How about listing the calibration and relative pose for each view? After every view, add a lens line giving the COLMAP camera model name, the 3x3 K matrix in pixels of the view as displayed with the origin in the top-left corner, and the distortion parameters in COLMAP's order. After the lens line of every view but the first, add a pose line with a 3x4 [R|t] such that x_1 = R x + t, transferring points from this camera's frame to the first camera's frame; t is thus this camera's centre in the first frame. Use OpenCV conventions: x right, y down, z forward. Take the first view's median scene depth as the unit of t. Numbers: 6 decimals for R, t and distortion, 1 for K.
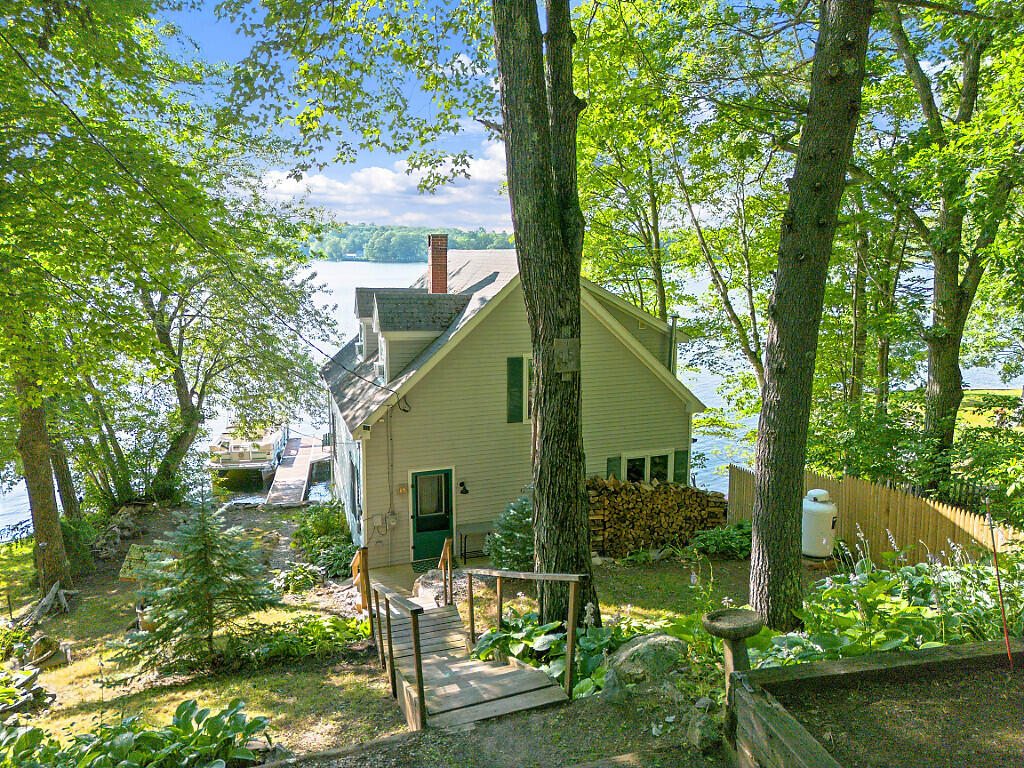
lens RADIAL K [[720.0, 0, 516.8], [0, 720.0, 375.7], [0, 0, 1]] dist [0.035208, -0.023265]
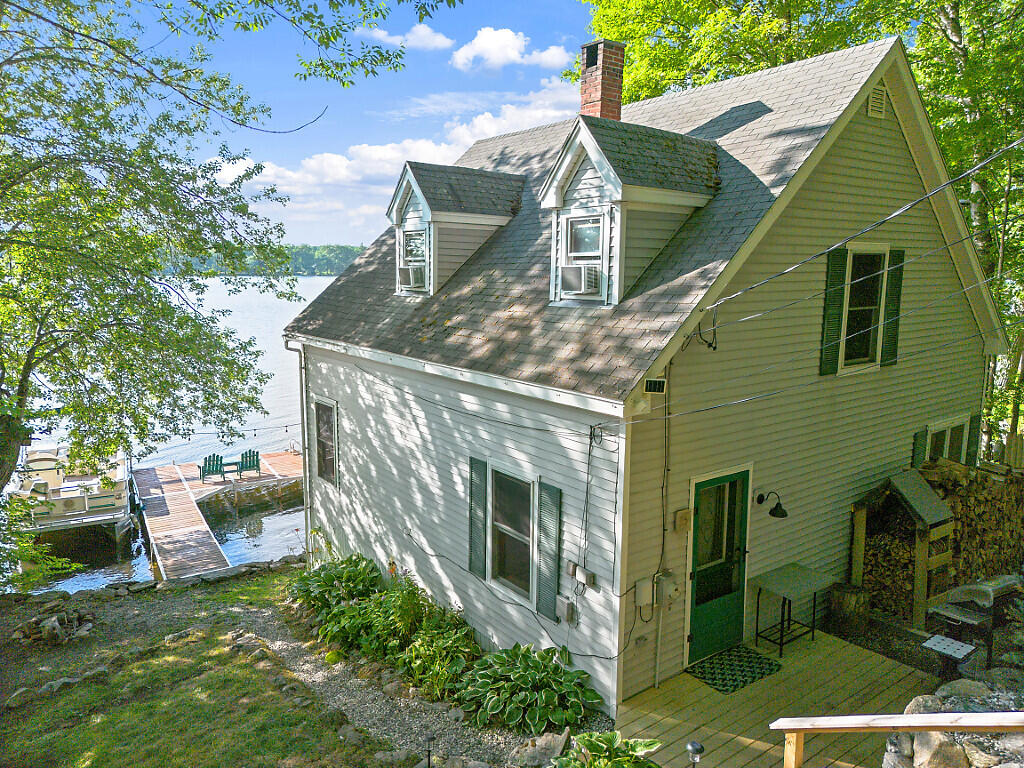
lens RADIAL K [[720.0, 0, 508.9], [0, 720.0, 388.7], [0, 0, 1]] dist [0.035208, -0.023265]
pose [[0.948148, -0.048564, 0.314098, -0.373321], [0.052618, 0.998605, -0.004436, 0.062032], [-0.313445, 0.020733, 0.949380, 0.531466]]
